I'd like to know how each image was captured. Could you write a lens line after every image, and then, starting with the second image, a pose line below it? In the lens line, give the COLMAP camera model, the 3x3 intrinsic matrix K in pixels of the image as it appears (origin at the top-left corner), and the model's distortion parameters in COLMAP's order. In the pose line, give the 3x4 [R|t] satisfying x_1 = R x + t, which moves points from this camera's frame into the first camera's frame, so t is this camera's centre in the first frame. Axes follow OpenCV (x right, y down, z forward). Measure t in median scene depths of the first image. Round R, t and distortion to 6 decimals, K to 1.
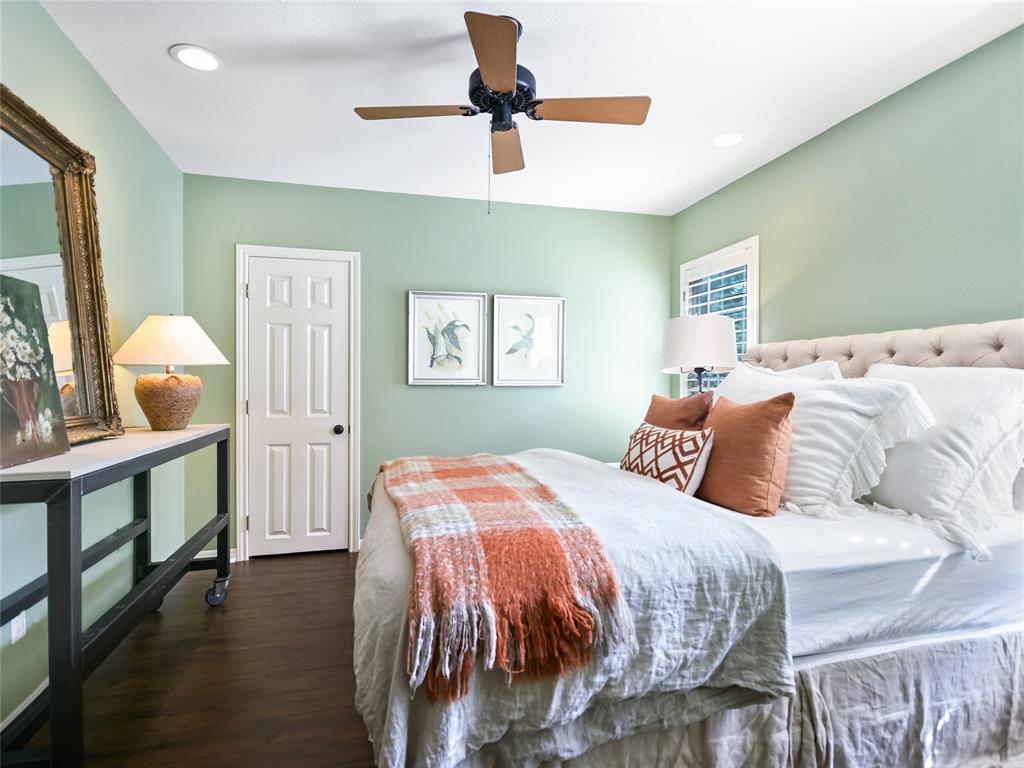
lens RADIAL K [[533.2, 0, 504.3], [0, 533.2, 368.0], [0, 0, 1]] dist [0.003316, 0.000440]
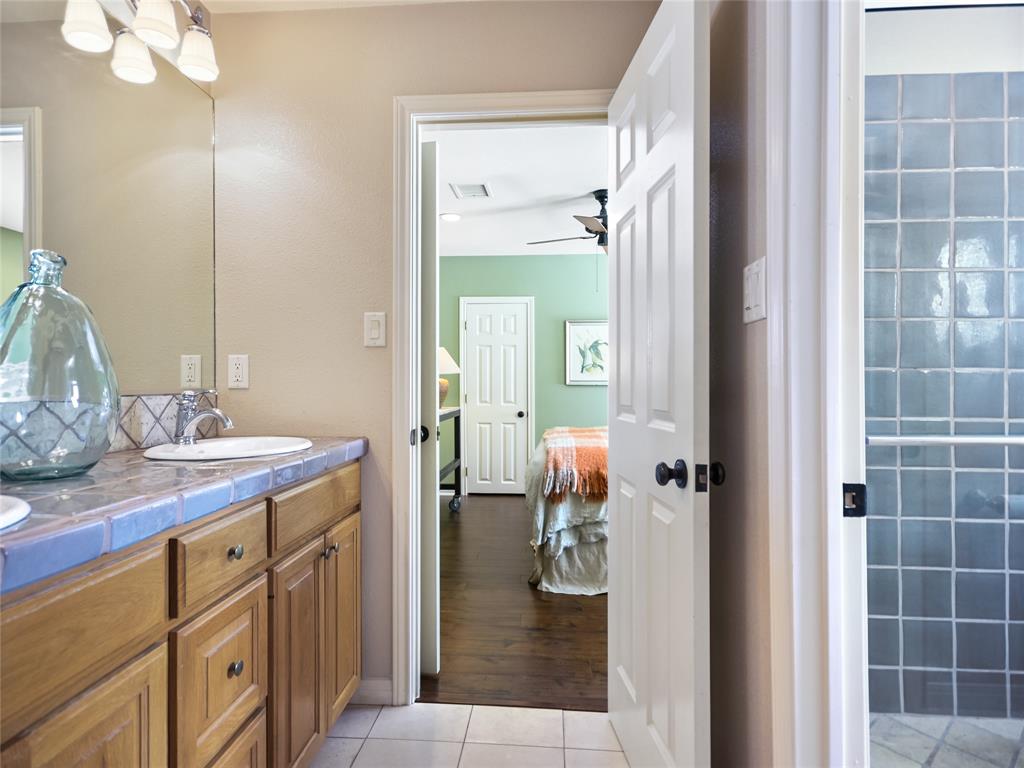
lens RADIAL K [[546.4, 0, 511.5], [0, 546.4, 381.6], [0, 0, 1]] dist [0.003995, -0.000462]
pose [[0.948696, 0.001888, -0.316183, 0.431728], [0.005957, 0.999698, 0.023842, -0.039057], [0.316132, -0.024502, 0.948399, -1.334797]]
